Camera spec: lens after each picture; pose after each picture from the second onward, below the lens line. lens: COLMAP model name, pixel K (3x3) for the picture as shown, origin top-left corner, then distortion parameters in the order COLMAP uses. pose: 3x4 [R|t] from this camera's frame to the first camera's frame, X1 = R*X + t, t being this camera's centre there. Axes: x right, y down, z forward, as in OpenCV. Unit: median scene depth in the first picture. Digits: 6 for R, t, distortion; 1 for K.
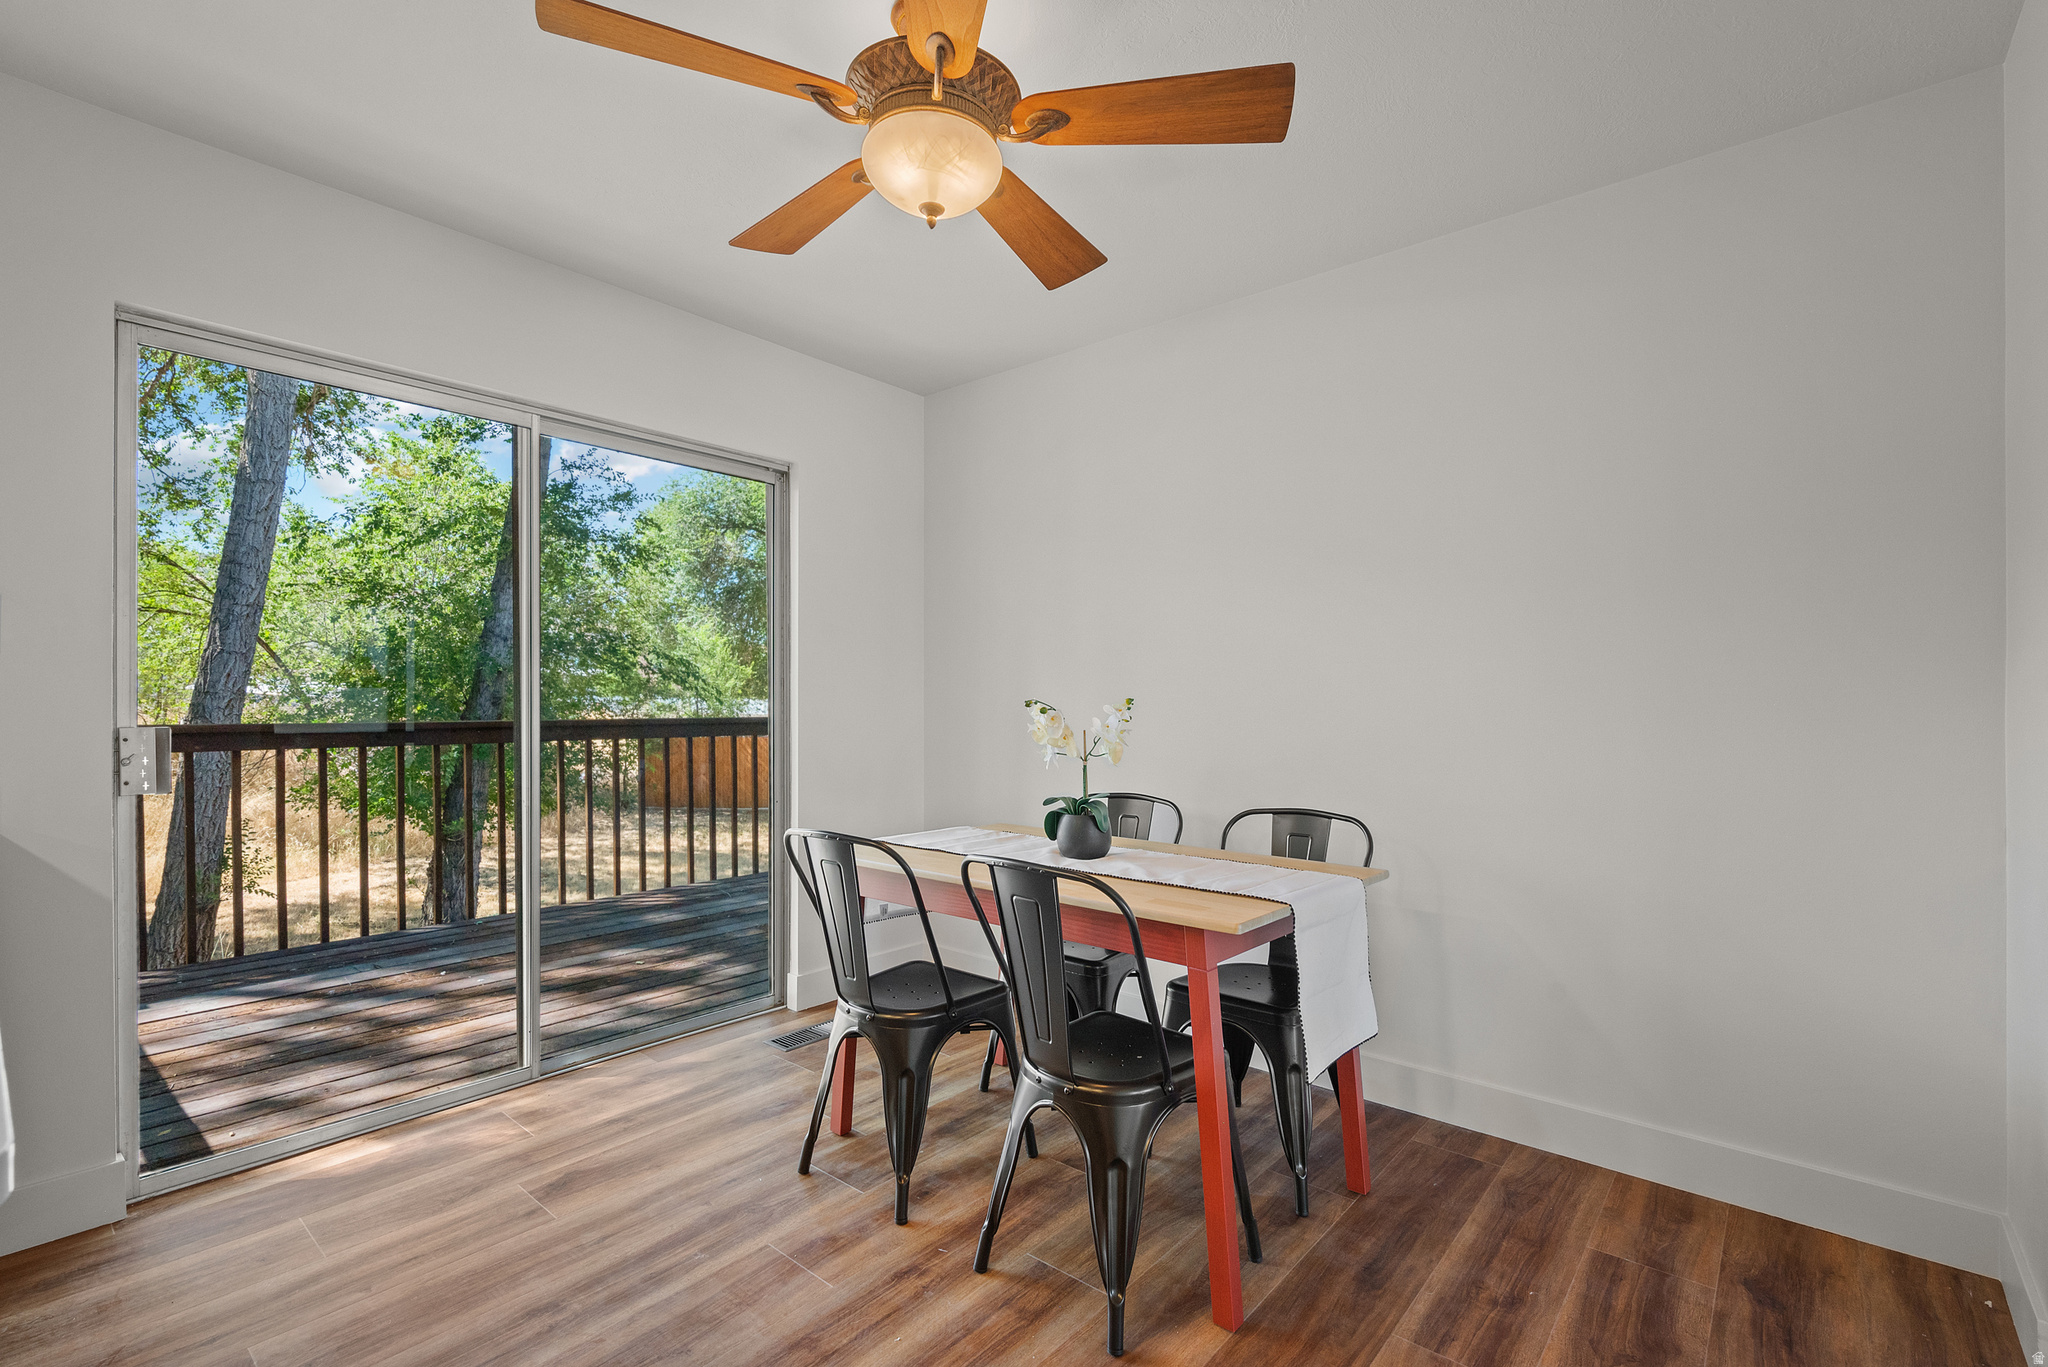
lens RADIAL K [[936.7, 0, 1027.5], [0, 936.7, 702.2], [0, 0, 1]] dist [0.002278, -0.000123]
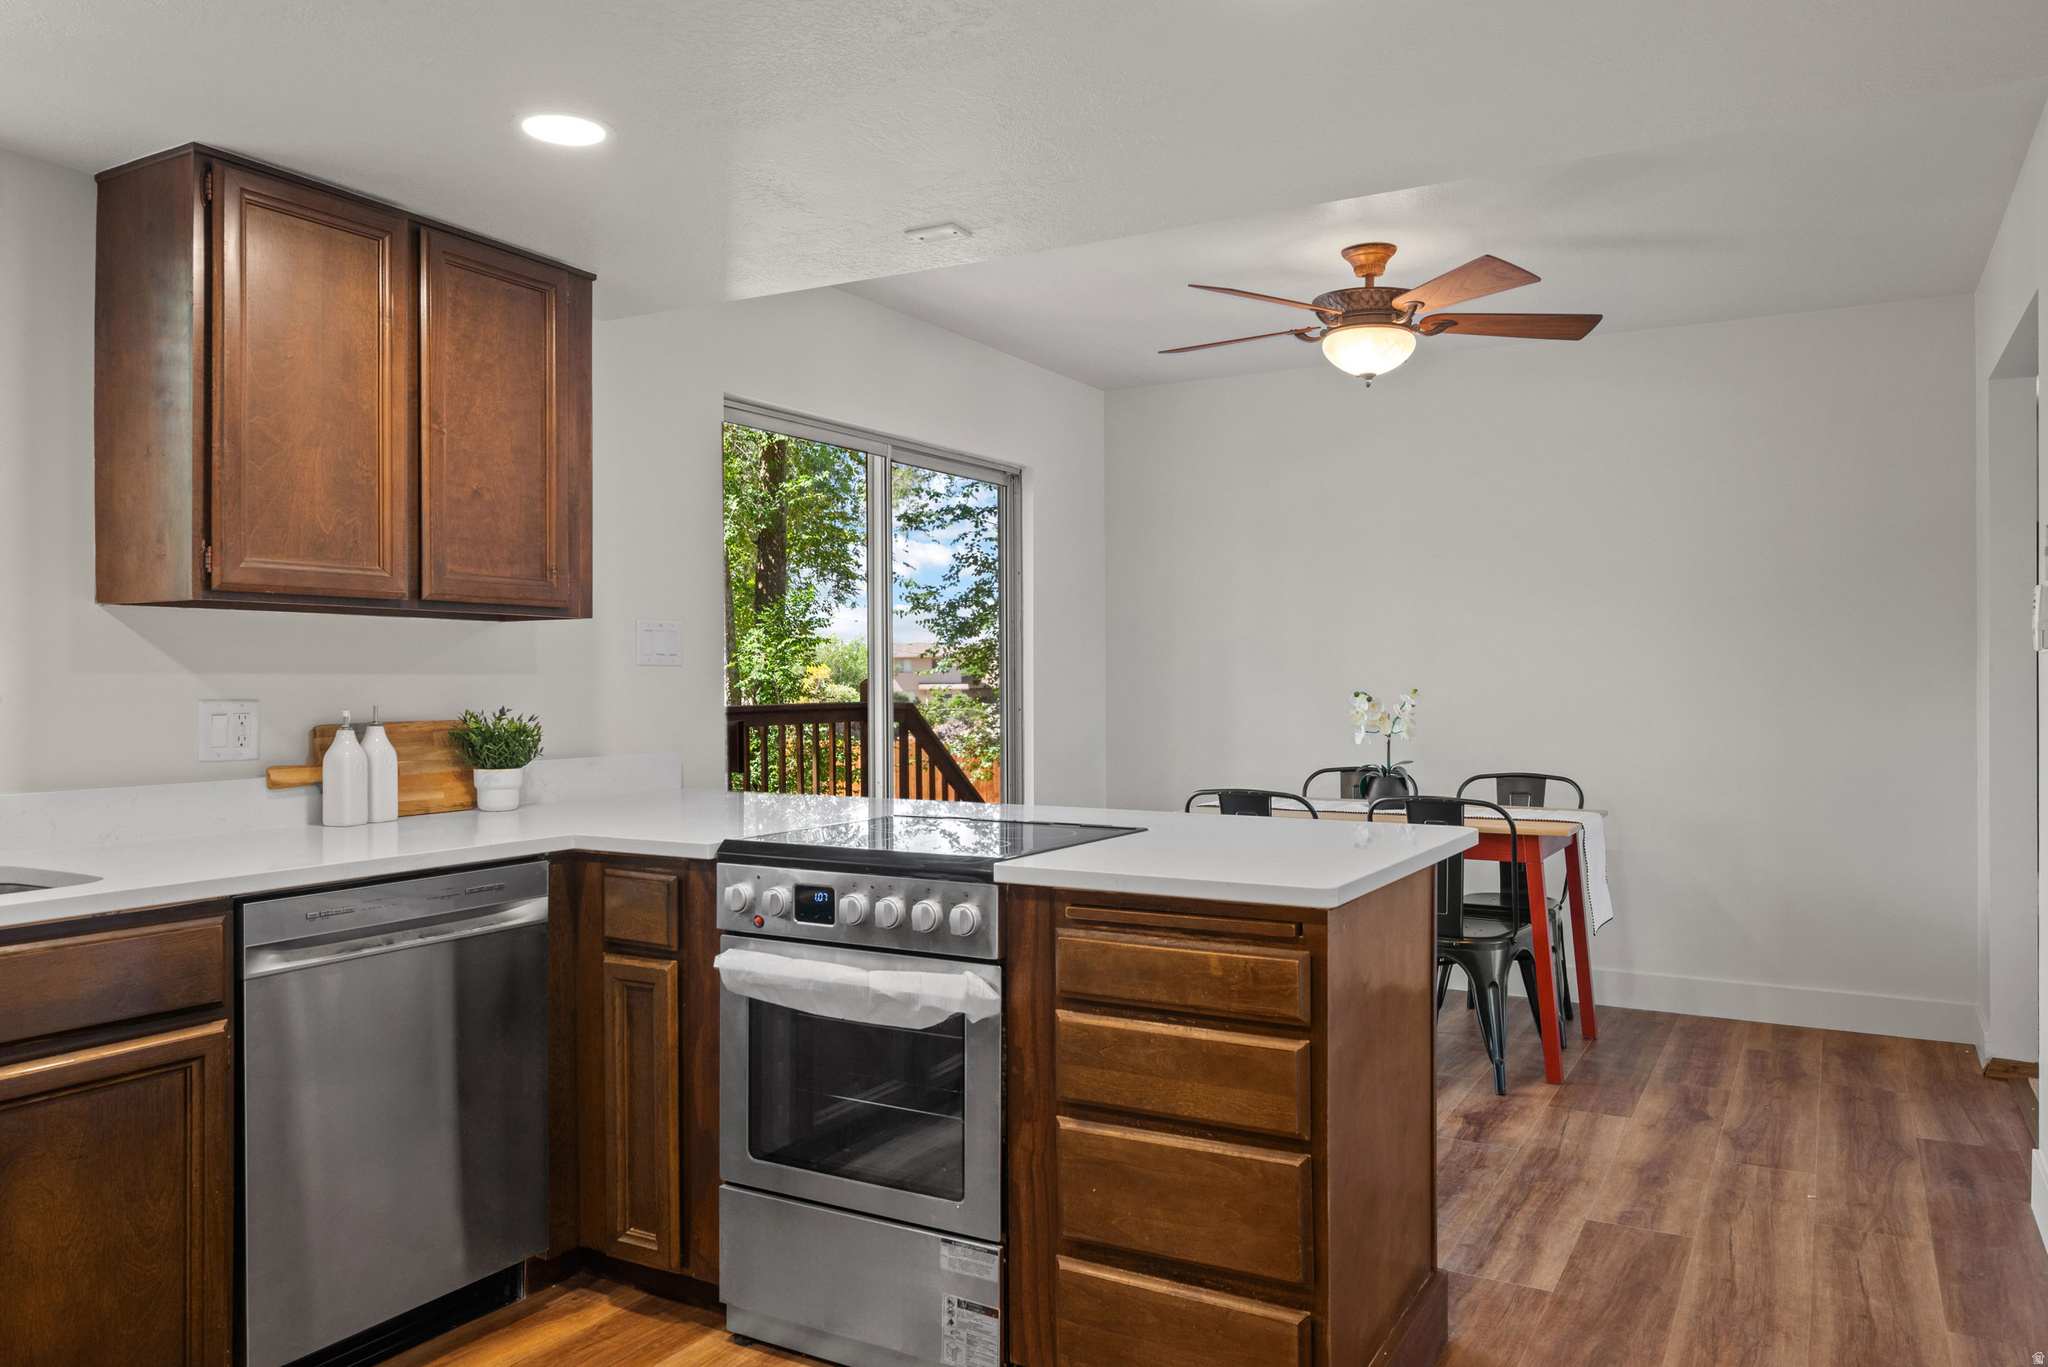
lens RADIAL K [[1388.1, 0, 1043.2], [0, 1388.1, 680.0], [0, 0, 1]] dist [-0.000503, -0.003536]
pose [[0.985659, -0.003600, 0.168711, -0.781237], [0.002659, 0.999980, 0.005804, -0.032678], [-0.168729, -0.005272, 0.985648, -0.889634]]
